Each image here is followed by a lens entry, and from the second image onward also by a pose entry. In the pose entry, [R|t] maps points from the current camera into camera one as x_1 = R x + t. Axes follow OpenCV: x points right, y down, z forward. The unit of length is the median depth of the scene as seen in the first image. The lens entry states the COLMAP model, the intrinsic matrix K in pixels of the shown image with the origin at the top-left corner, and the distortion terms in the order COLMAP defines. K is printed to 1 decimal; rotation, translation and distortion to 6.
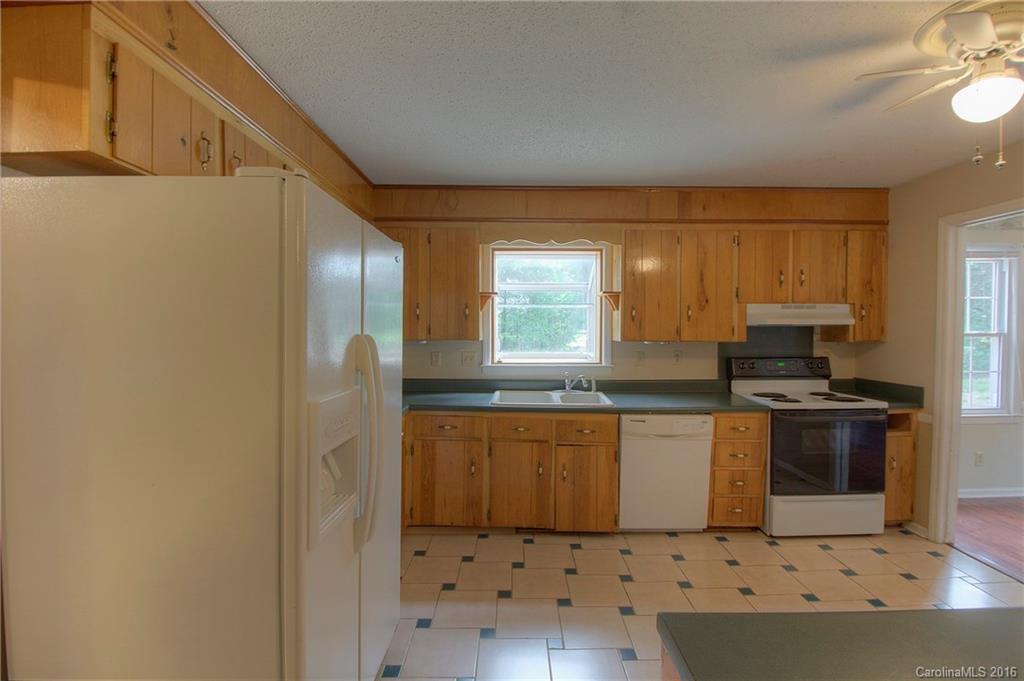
lens RADIAL K [[456.5, 0, 521.6], [0, 456.5, 339.4], [0, 0, 1]] dist [0.000465, -0.017594]
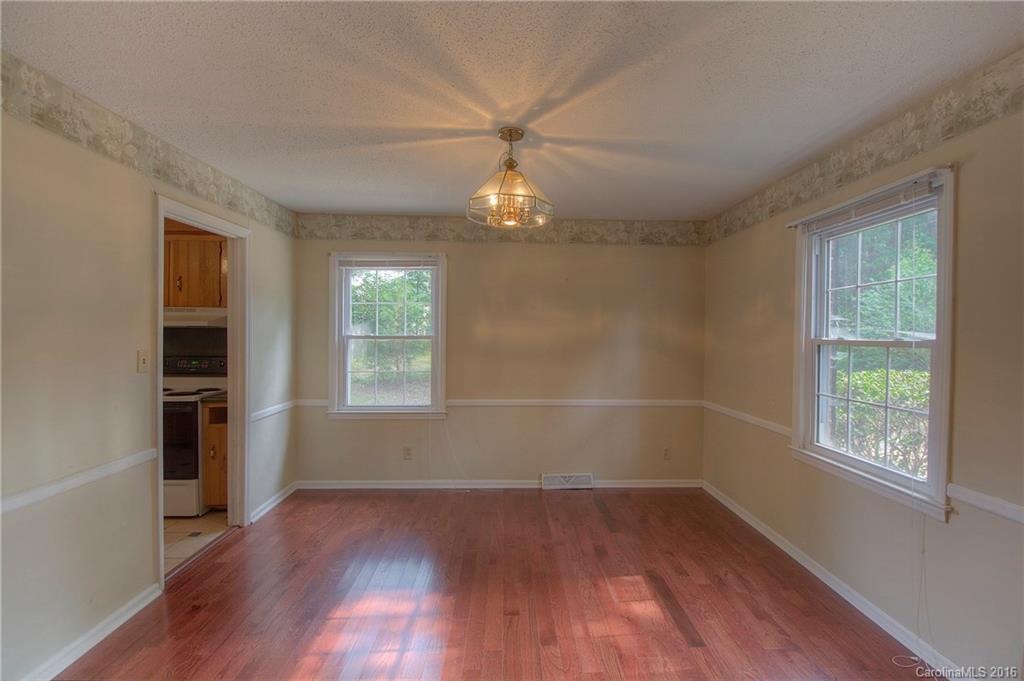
lens RADIAL K [[456.5, 0, 521.6], [0, 456.5, 339.4], [0, 0, 1]] dist [0.000465, -0.017594]
pose [[0.998722, 0.004134, 0.050371, 1.380904], [-0.002715, 0.999598, -0.028226, 0.028593], [-0.050468, 0.028053, 0.998332, -0.137669]]
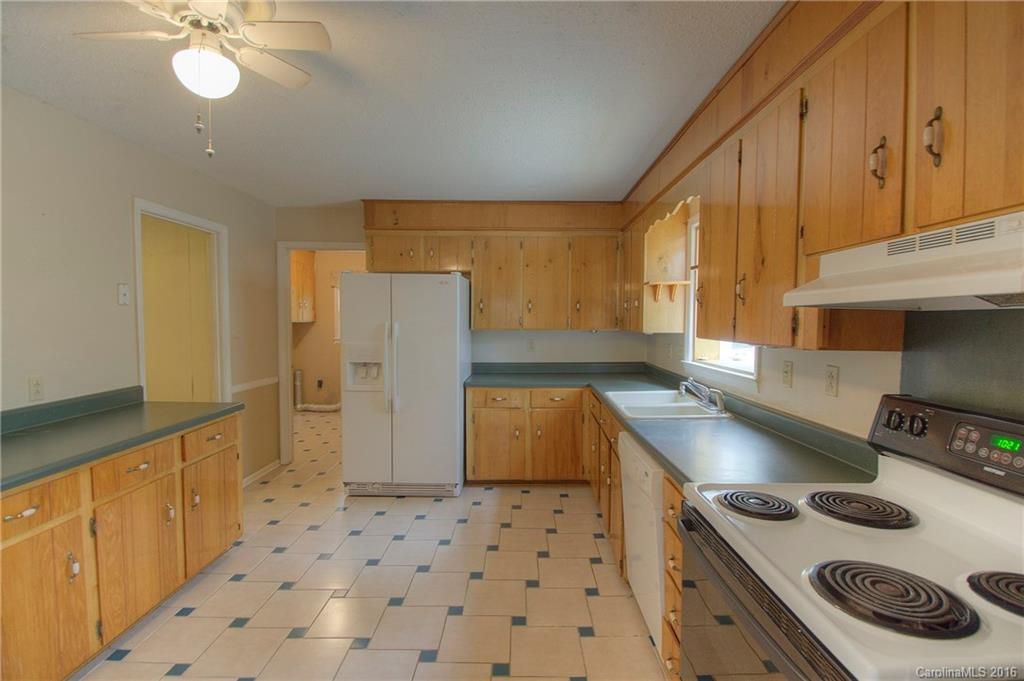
lens RADIAL K [[456.5, 0, 521.6], [0, 456.5, 339.4], [0, 0, 1]] dist [0.000465, -0.017594]
pose [[0.006376, 0.040244, -0.999170, 0.892019], [-0.042177, 0.998312, 0.039940, -0.009927], [0.999090, 0.041887, 0.008063, 0.741401]]
